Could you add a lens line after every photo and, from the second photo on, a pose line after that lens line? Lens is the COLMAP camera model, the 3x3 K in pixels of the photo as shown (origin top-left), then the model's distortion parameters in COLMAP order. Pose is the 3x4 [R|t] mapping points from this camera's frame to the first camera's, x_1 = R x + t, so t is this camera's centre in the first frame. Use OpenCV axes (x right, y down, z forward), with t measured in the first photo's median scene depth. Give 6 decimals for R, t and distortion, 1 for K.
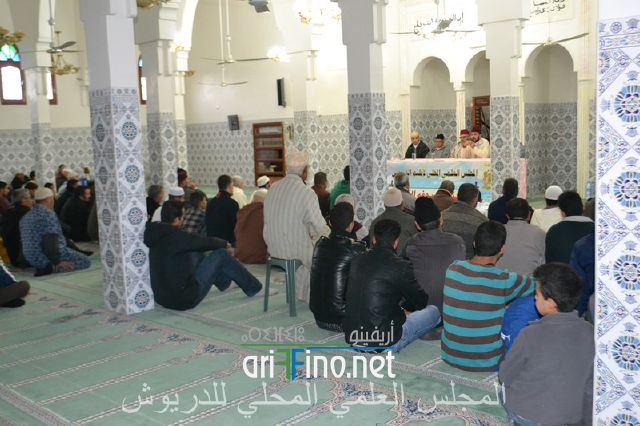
lens RADIAL K [[711.6, 0, 320.0], [0, 711.6, 213.0], [0, 0, 1]] dist [-0.007154, -0.006877]
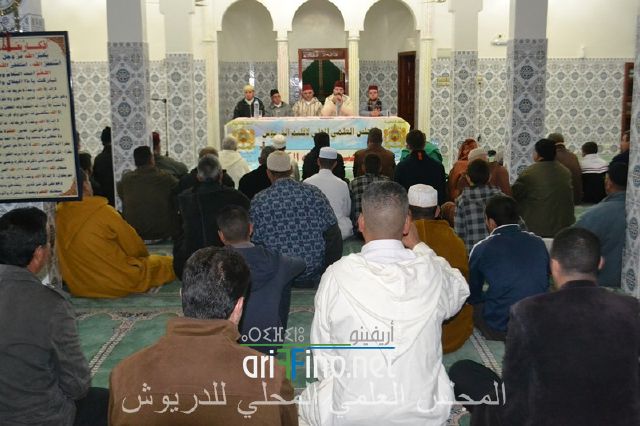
lens RADIAL K [[755.5, 0, 320.0], [0, 755.5, 213.0], [0, 0, 1]] dist [-0.048379, 0.001419]
pose [[0.710333, -0.089060, 0.698209, -0.478871], [0.061218, 0.996021, 0.064766, -0.015172], [-0.701199, -0.003262, 0.712959, 0.301541]]
